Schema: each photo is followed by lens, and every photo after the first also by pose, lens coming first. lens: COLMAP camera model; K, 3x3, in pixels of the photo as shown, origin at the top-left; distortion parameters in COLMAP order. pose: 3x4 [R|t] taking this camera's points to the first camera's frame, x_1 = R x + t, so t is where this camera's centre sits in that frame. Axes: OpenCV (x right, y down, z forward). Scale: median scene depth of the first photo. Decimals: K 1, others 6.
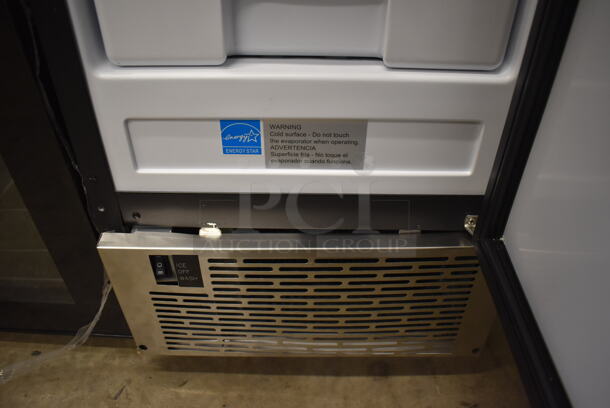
lens RADIAL K [[469.3, 0, 306.4], [0, 469.3, 196.2], [0, 0, 1]] dist [-0.101286, 0.014721]
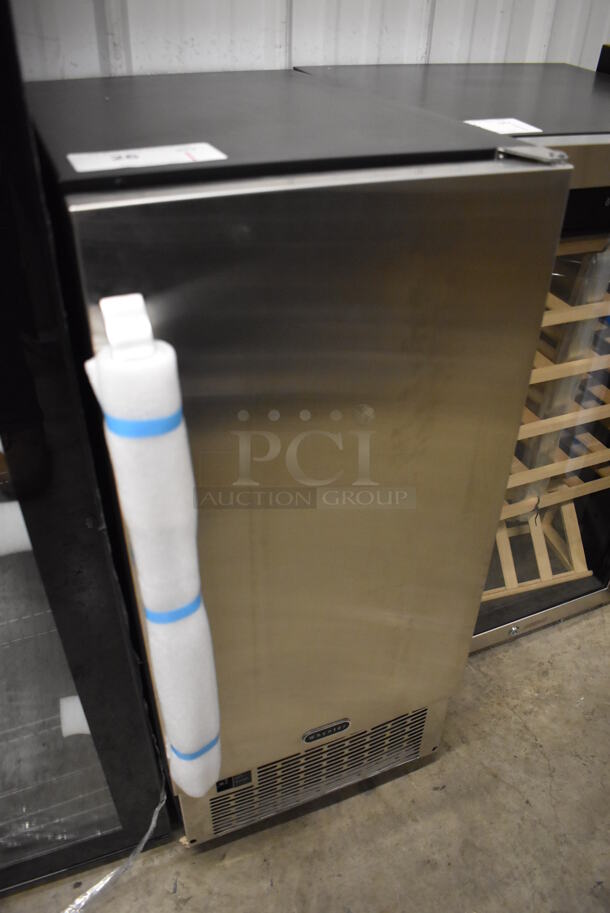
lens RADIAL K [[702.4, 0, 316.1], [0, 702.4, 458.4], [0, 0, 1]] dist [-0.101286, 0.014721]
pose [[0.917596, -0.217824, 0.332520, -0.497464], [0.225862, 0.974047, 0.014799, -0.688273], [-0.327114, 0.061524, 0.942980, -0.964528]]
